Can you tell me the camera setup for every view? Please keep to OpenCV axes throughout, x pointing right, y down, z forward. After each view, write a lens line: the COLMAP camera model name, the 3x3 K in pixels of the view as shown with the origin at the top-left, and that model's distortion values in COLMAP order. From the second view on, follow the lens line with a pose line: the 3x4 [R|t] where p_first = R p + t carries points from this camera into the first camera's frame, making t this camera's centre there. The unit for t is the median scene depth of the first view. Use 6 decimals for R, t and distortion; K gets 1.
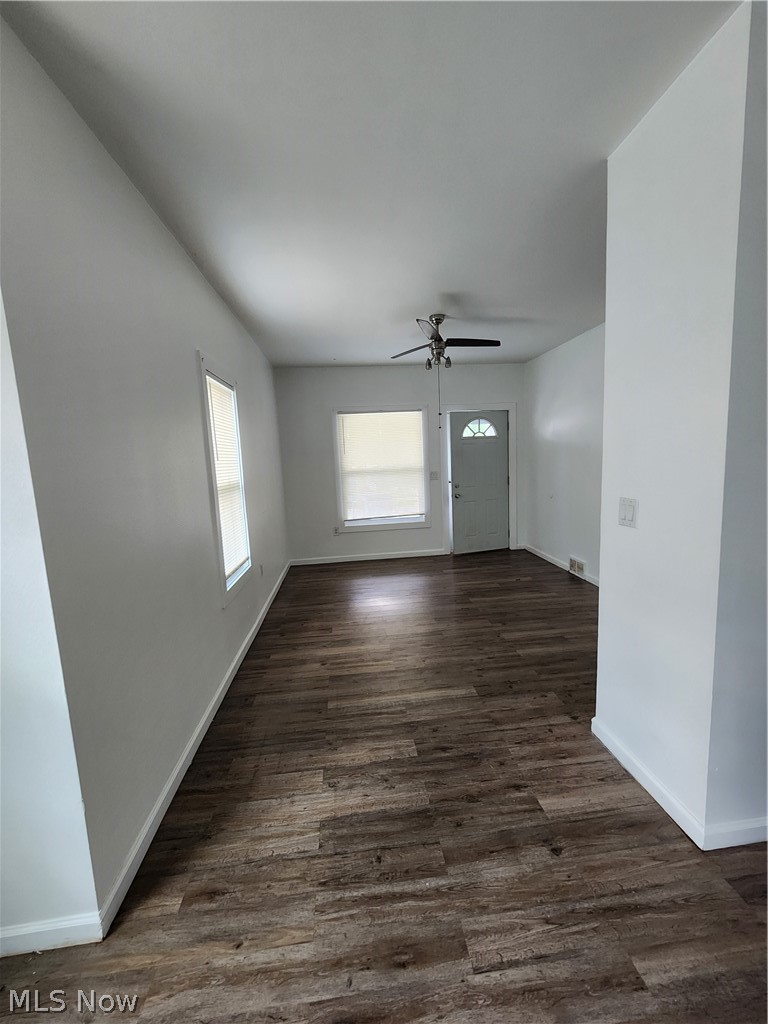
lens RADIAL K [[420.2, 0, 384.3], [0, 420.2, 514.7], [0, 0, 1]] dist [-0.002976, 0.000967]
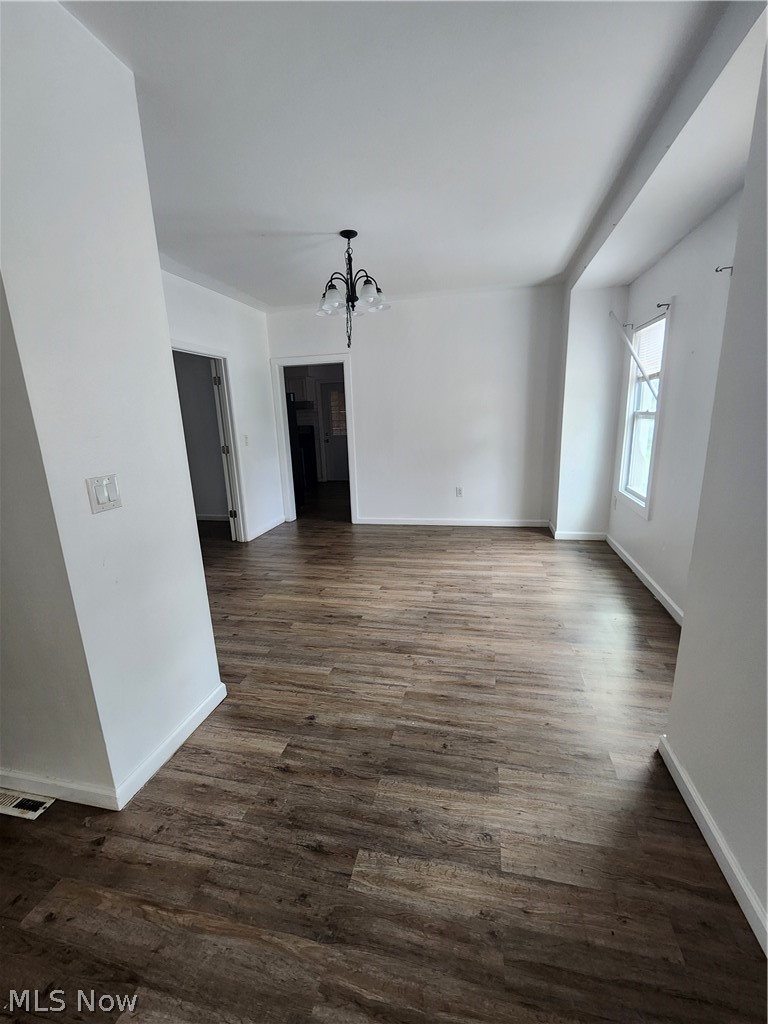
lens RADIAL K [[420.2, 0, 384.3], [0, 420.2, 514.7], [0, 0, 1]] dist [-0.002976, 0.000967]
pose [[-0.942040, 0.003287, 0.335483, -0.219570], [0.120661, 0.936363, 0.329644, -0.178394], [-0.313051, 0.351018, -0.882488, 1.627124]]
